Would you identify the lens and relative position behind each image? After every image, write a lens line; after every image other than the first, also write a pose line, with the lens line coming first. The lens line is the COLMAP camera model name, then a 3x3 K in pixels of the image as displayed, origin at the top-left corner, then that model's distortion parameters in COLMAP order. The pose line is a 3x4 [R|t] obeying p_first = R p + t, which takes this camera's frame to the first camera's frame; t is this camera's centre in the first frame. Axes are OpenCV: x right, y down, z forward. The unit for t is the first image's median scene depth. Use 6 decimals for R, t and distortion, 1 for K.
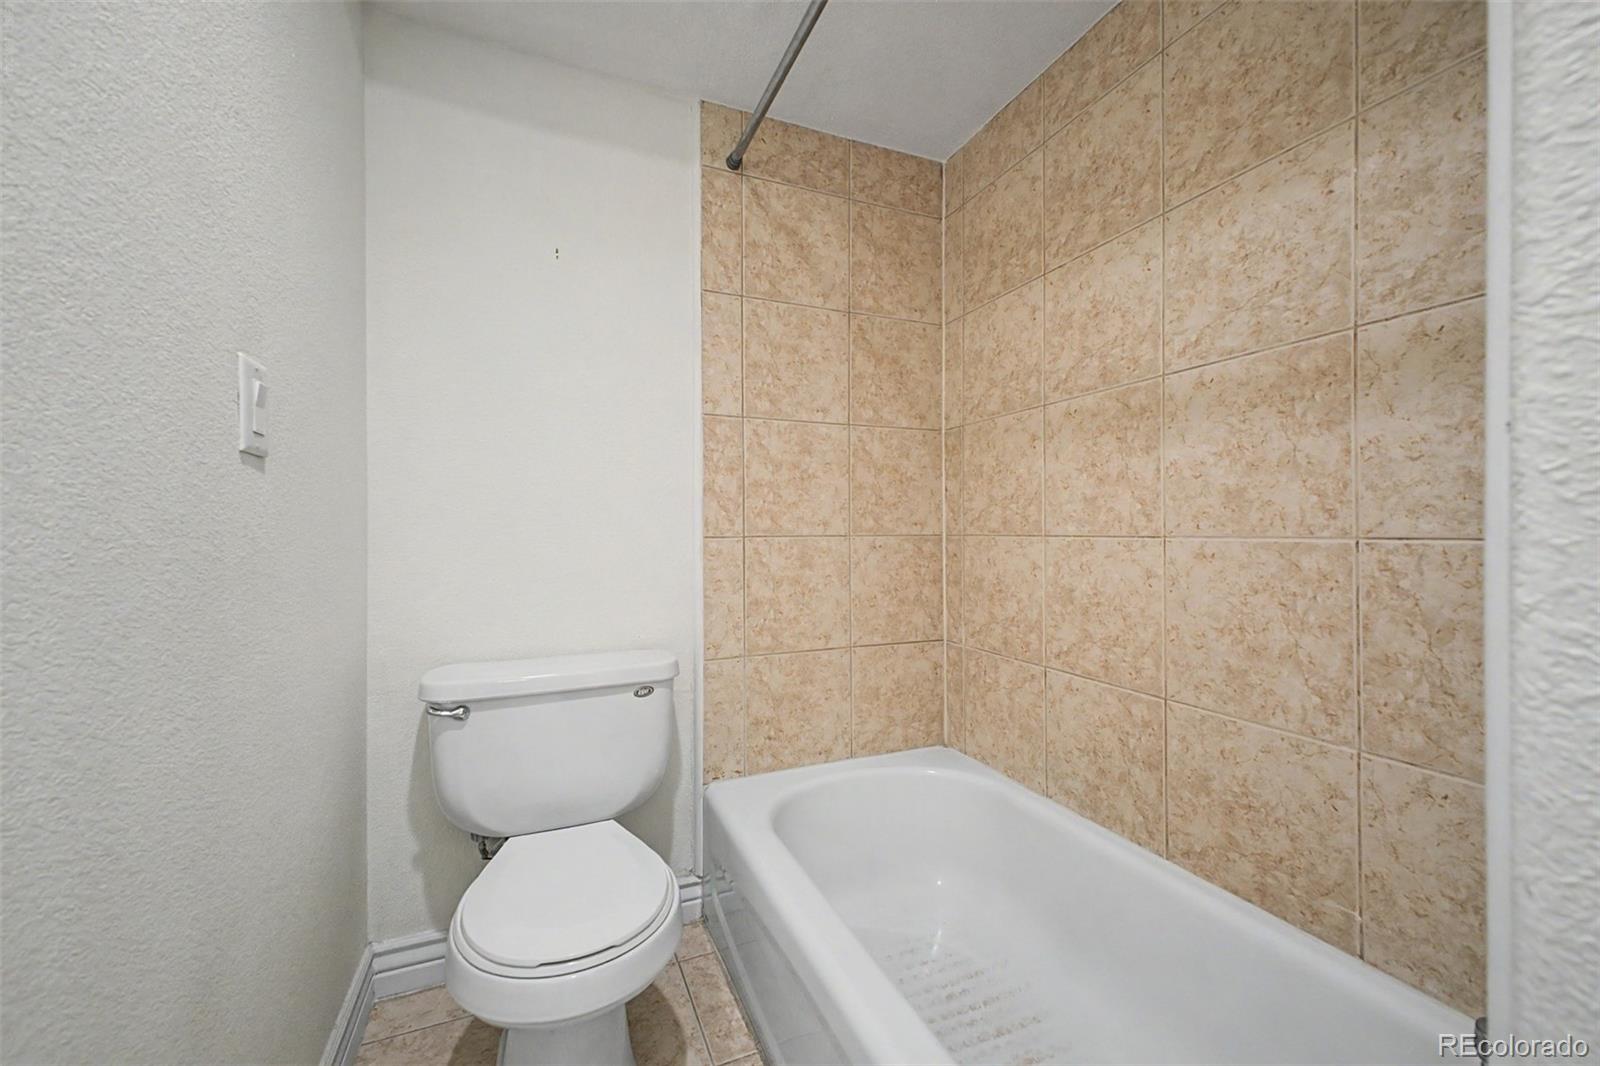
lens RADIAL K [[638.4, 0, 812.1], [0, 638.4, 524.6], [0, 0, 1]] dist [0.022475, -0.007440]
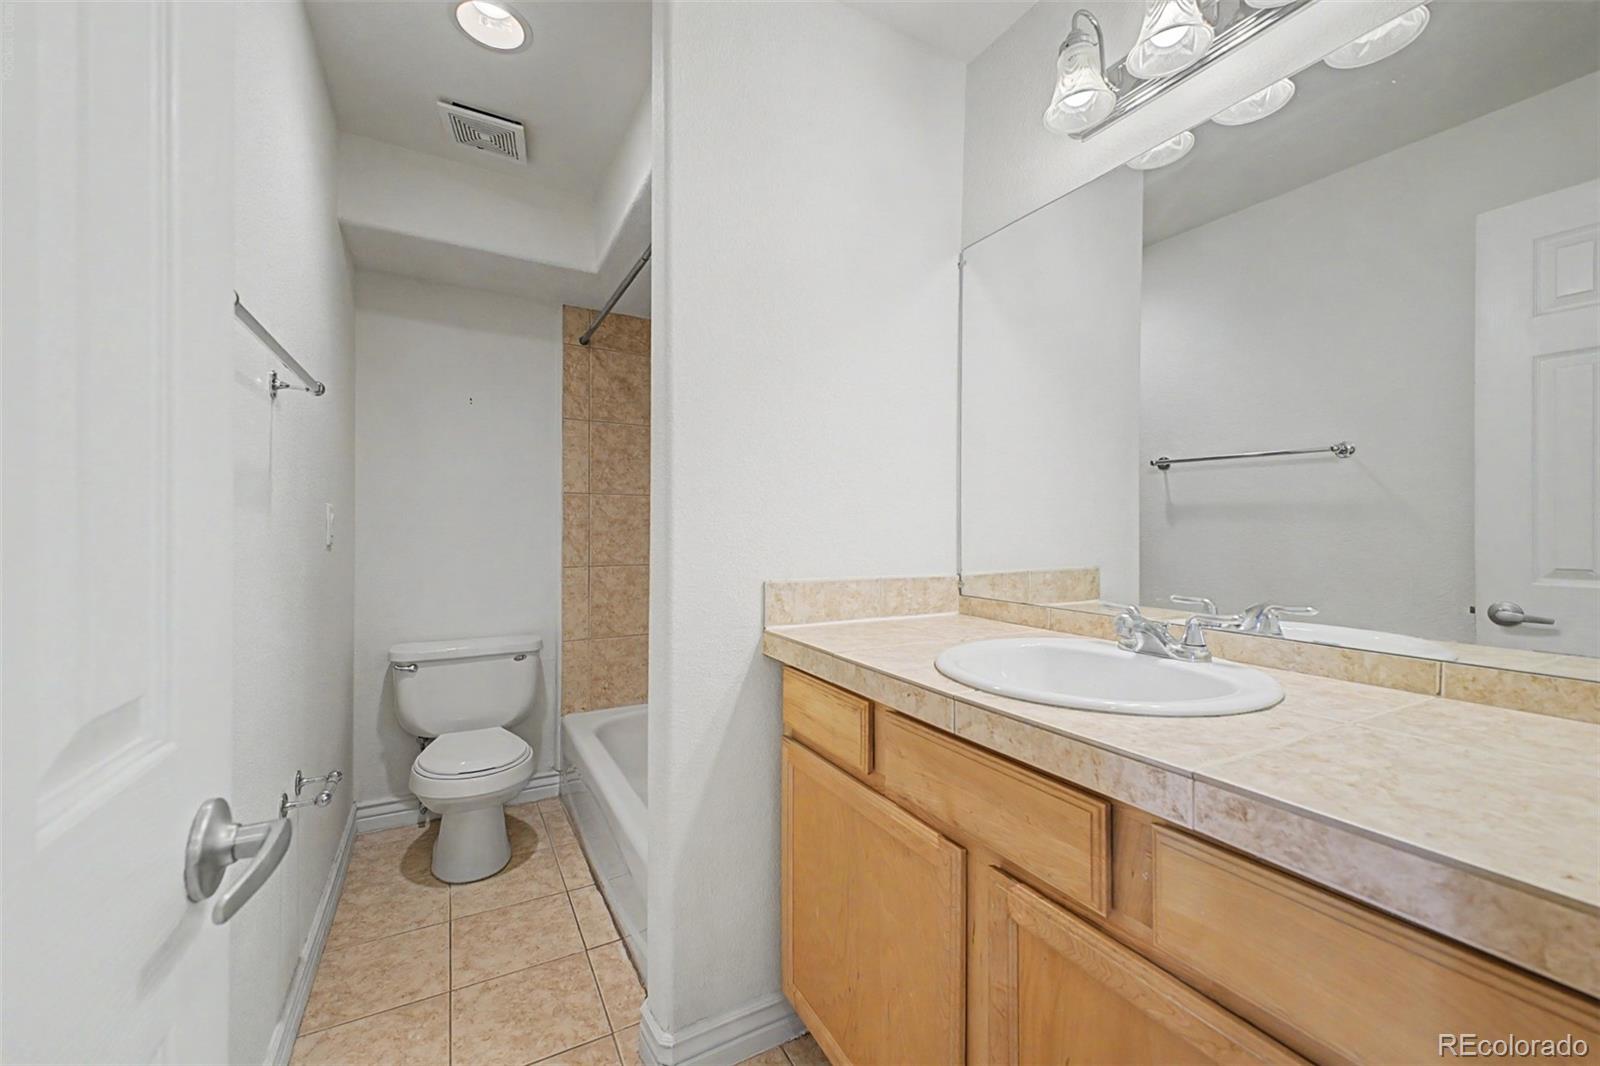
lens RADIAL K [[638.4, 0, 808.2], [0, 638.4, 530.2], [0, 0, 1]] dist [0.022475, -0.007440]
pose [[0.994133, 0.014688, 0.107166, 0.282302], [-0.016427, 0.999747, 0.015362, -0.110883], [-0.106913, -0.017033, 0.994122, -0.713560]]
